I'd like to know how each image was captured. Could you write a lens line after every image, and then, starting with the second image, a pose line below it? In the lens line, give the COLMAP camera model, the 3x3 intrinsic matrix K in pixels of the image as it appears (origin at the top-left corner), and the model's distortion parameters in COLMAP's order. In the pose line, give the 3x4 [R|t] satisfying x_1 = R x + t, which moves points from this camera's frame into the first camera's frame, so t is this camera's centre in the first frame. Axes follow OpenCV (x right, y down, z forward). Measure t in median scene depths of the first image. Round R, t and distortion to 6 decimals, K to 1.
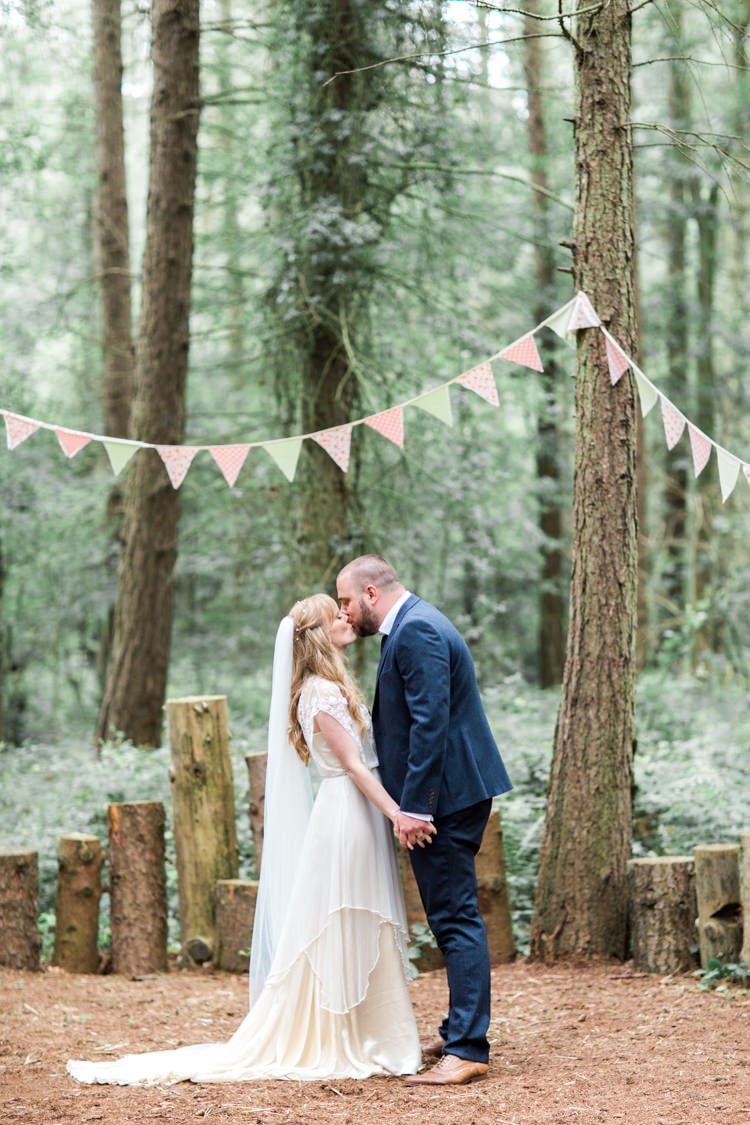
lens RADIAL K [[2640.0, 0, 374.1], [0, 2640.0, 566.5], [0, 0, 1]] dist [-0.048605, 0.000000]
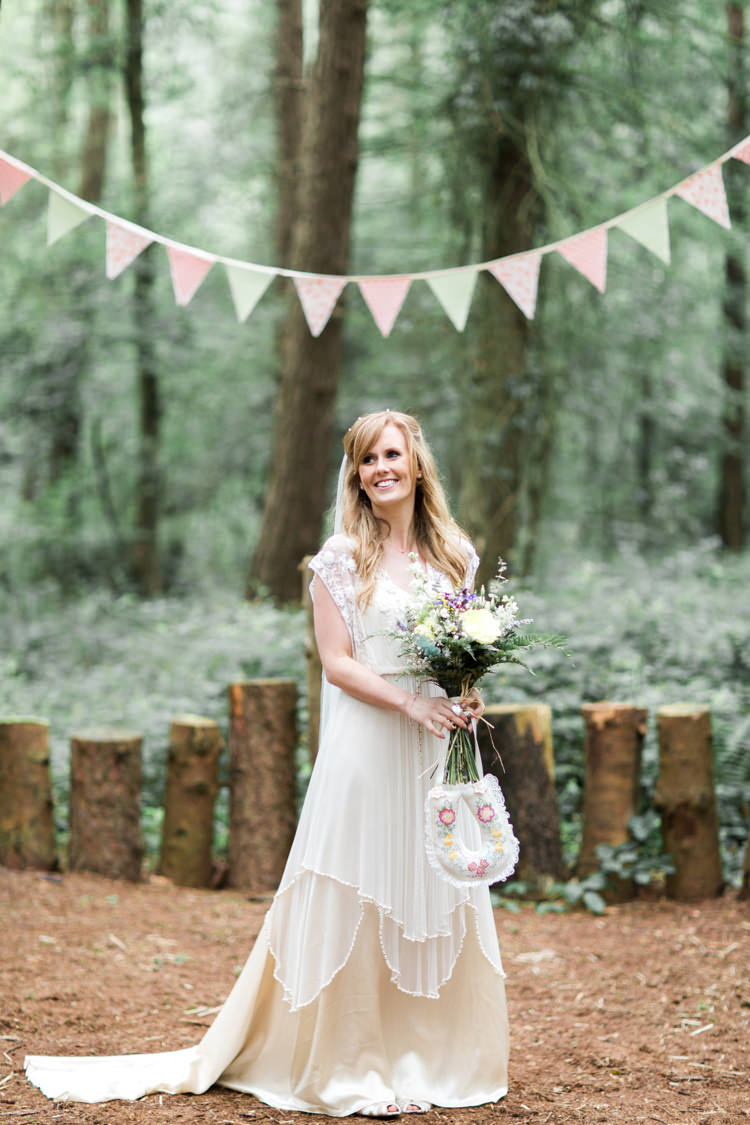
lens RADIAL K [[2640.0, 0, 374.7], [0, 2640.0, 554.8], [0, 0, 1]] dist [-0.048605, 0.000000]
pose [[0.997413, 0.034066, -0.063294, -0.005106], [-0.030794, 0.998174, 0.051963, 0.006297], [0.064949, -0.049879, 0.996641, 0.183148]]
